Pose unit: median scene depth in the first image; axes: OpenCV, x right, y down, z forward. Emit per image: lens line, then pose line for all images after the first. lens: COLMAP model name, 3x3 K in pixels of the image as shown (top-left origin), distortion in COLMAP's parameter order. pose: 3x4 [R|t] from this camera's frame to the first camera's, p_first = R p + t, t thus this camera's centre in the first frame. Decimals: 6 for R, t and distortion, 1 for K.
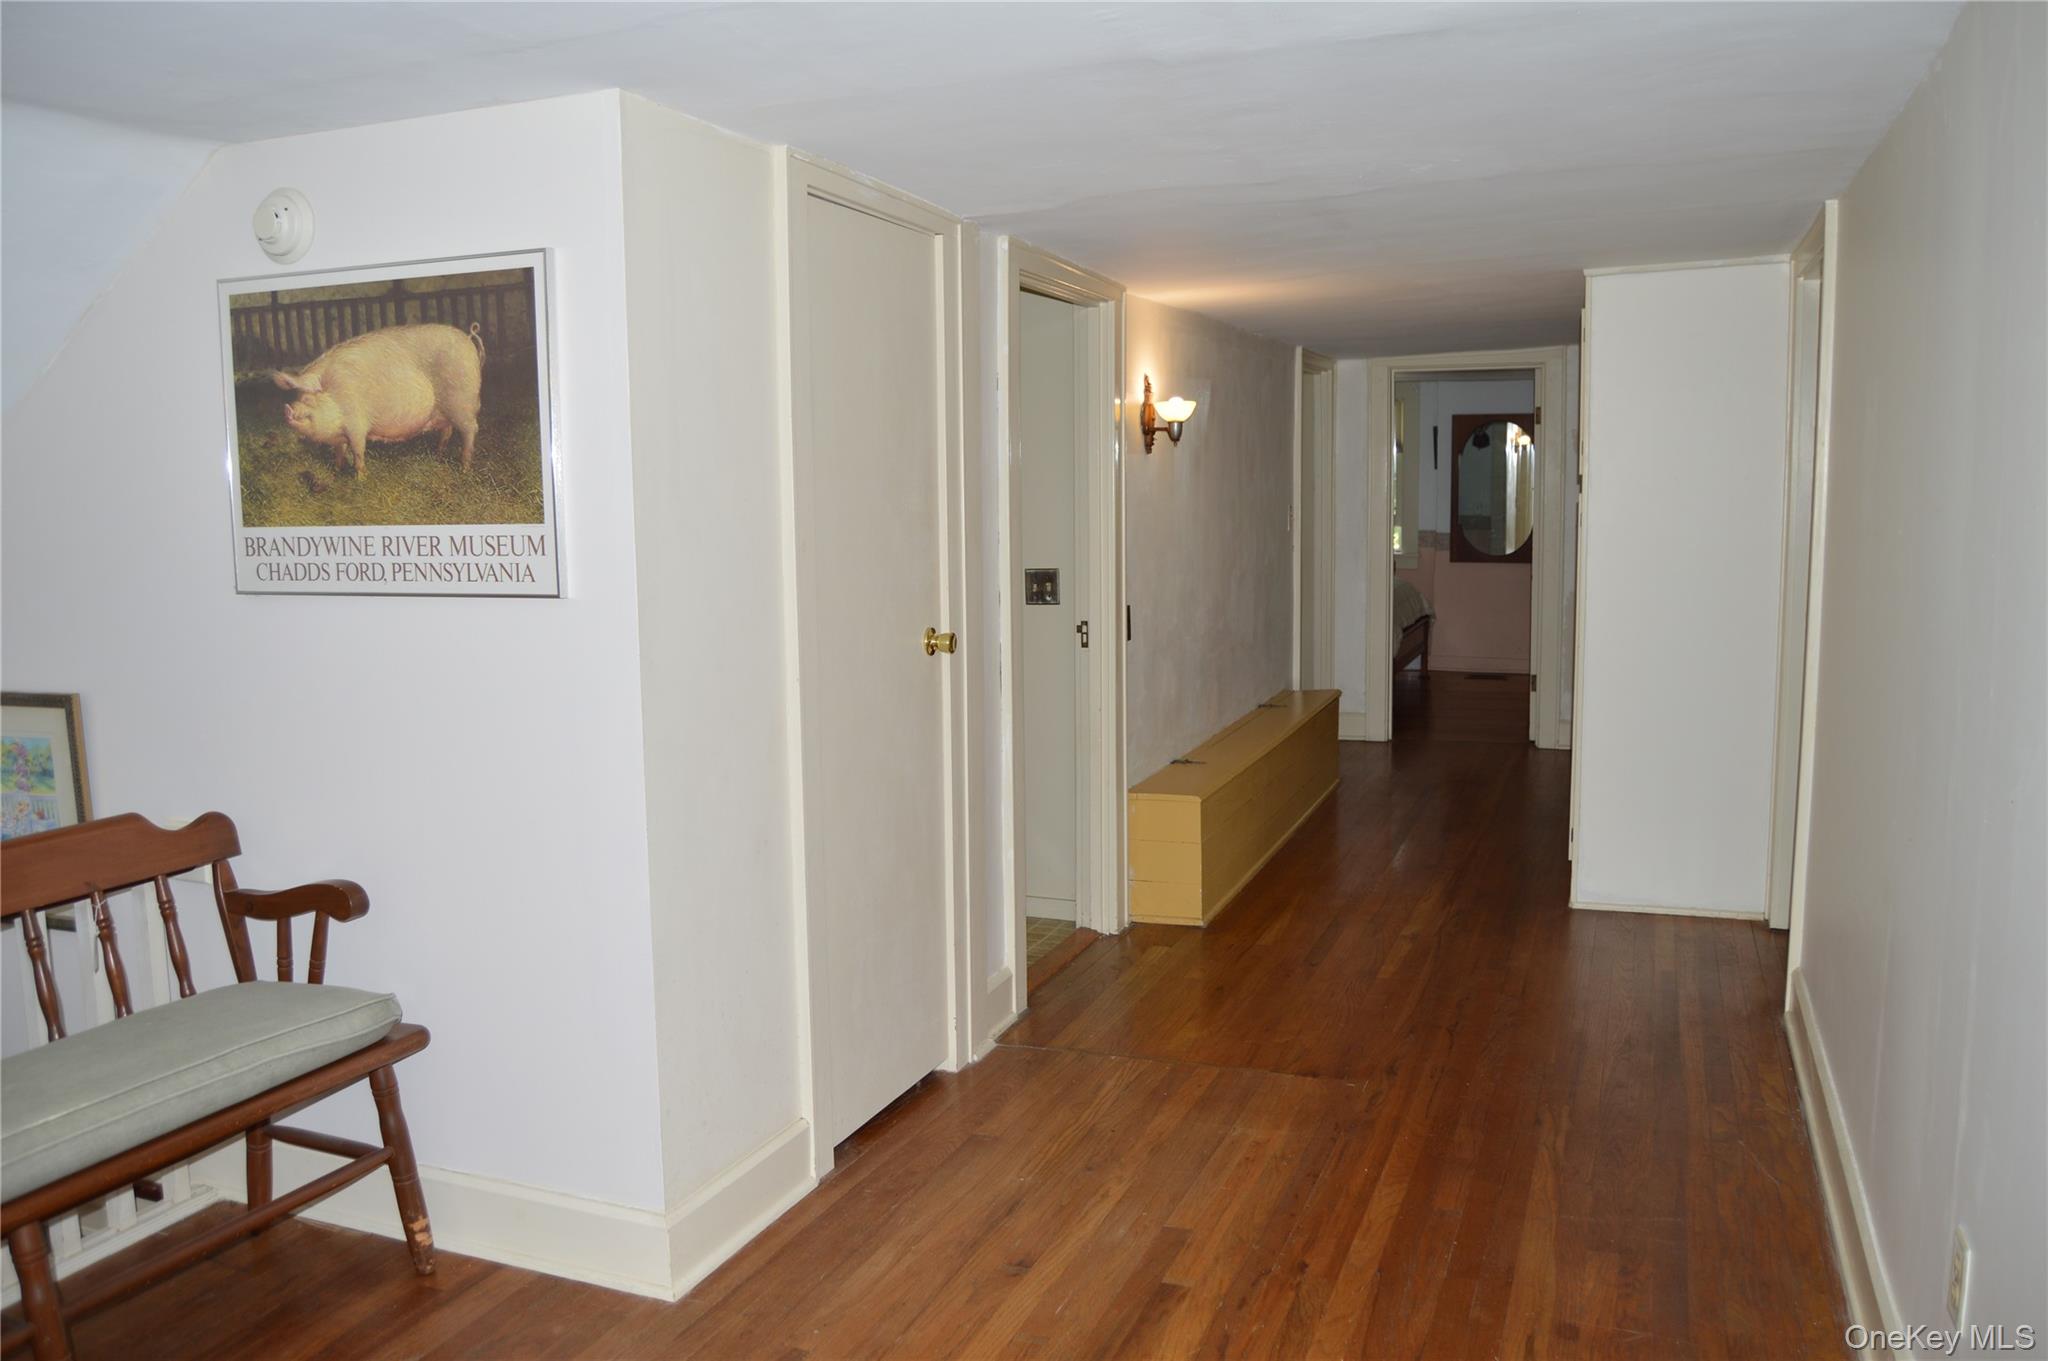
lens RADIAL K [[1644.4, 0, 1020.7], [0, 1644.4, 676.6], [0, 0, 1]] dist [-0.064593, 0.009702]
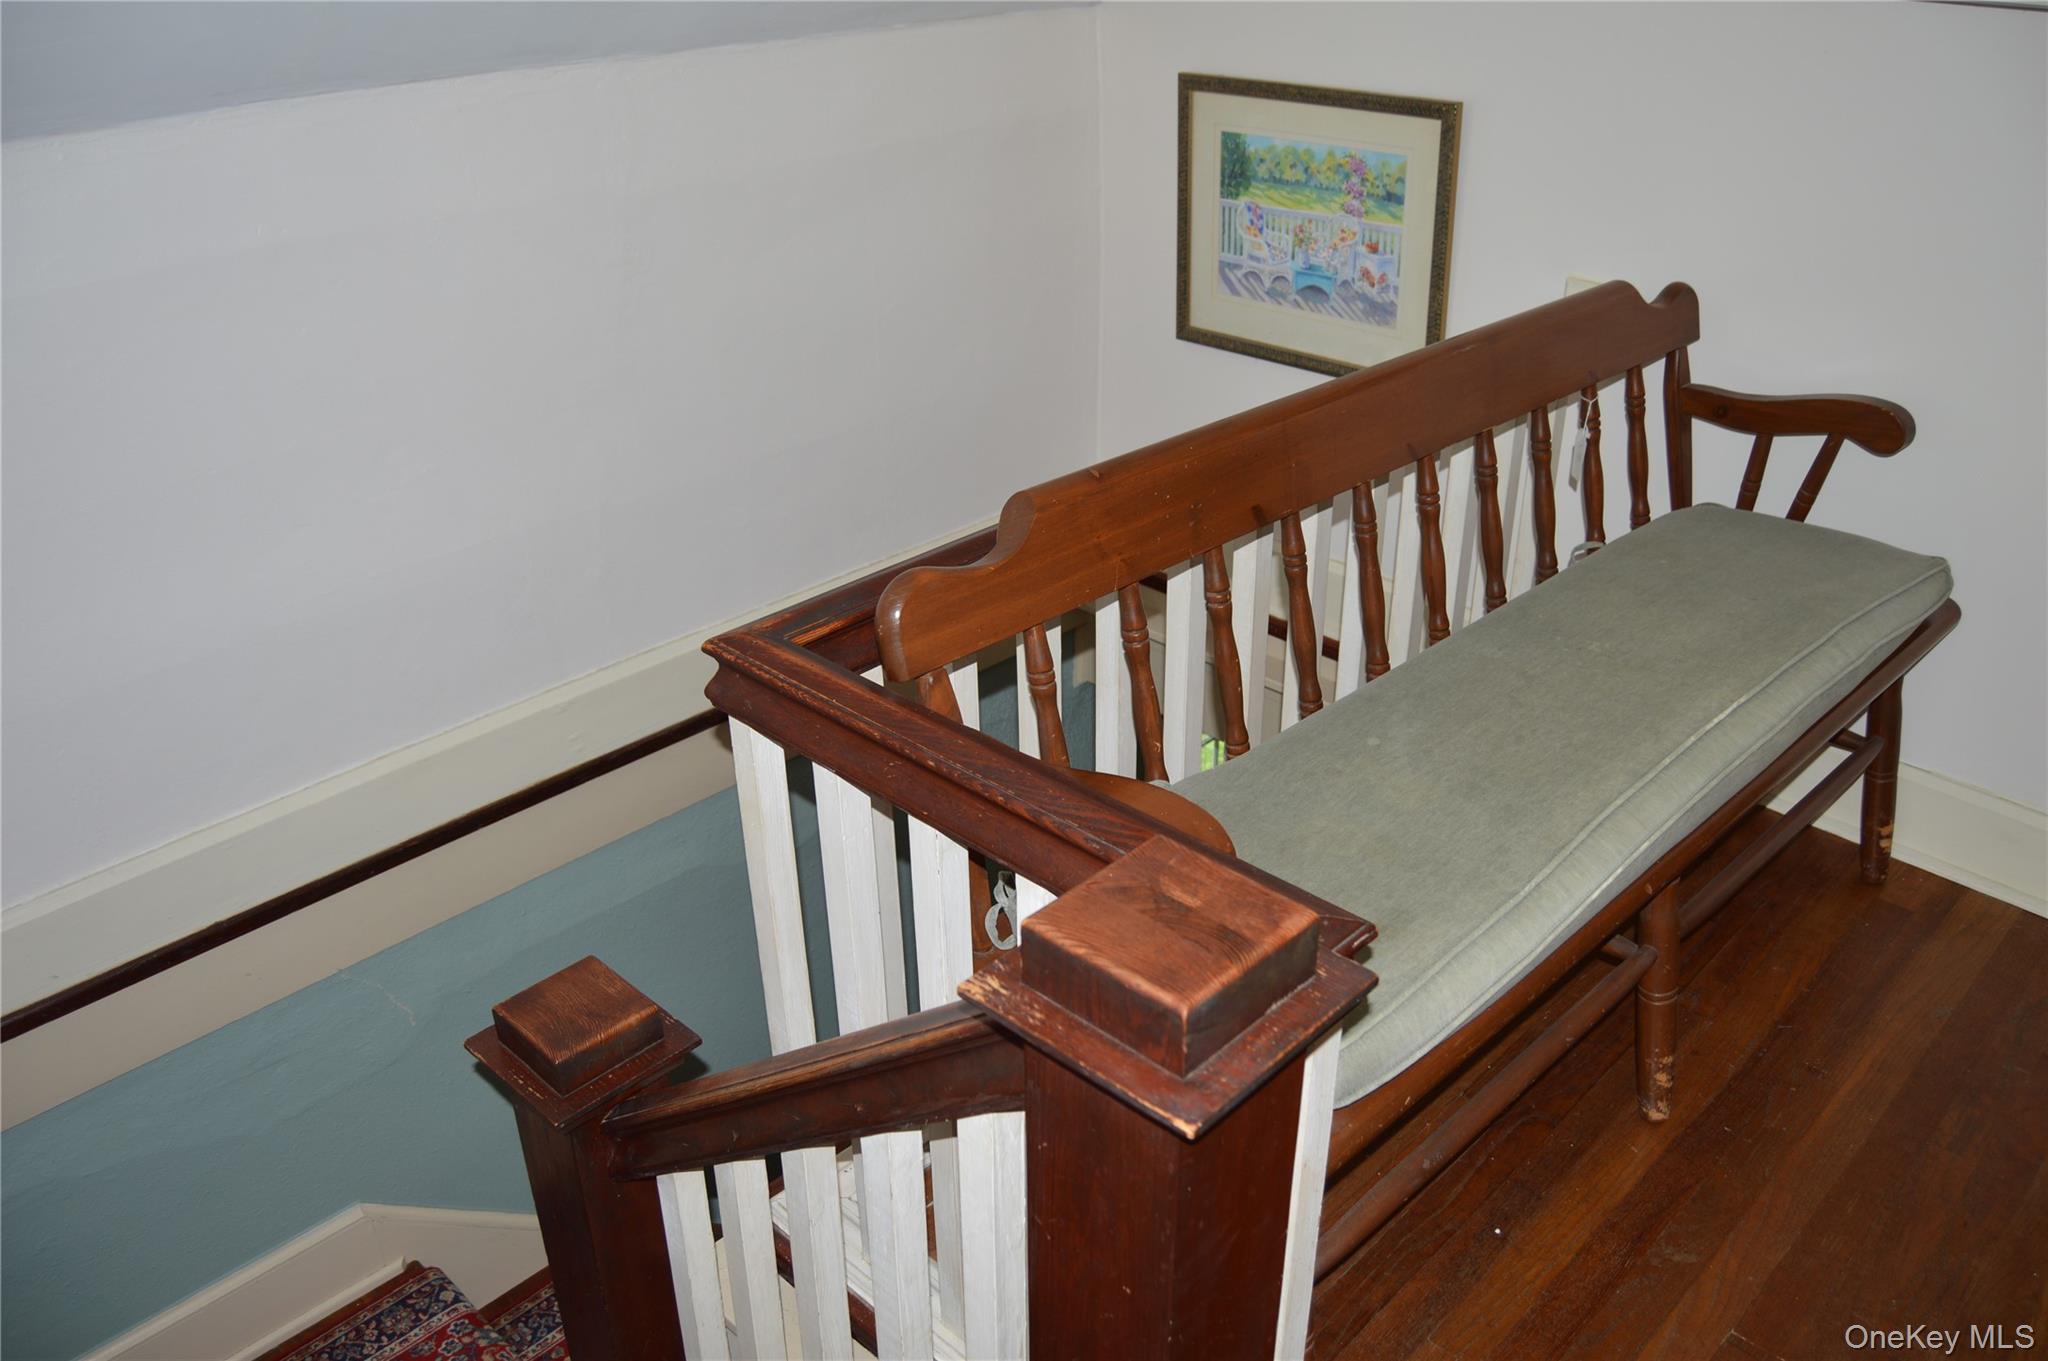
lens RADIAL K [[1644.4, 0, 1026.5], [0, 1644.4, 678.8], [0, 0, 1]] dist [-0.064593, 0.009702]
pose [[0.910899, 0.188692, -0.366960, -0.433704], [-0.036995, 0.923082, 0.382820, -0.025244], [0.410969, -0.335134, 0.847815, 0.141214]]
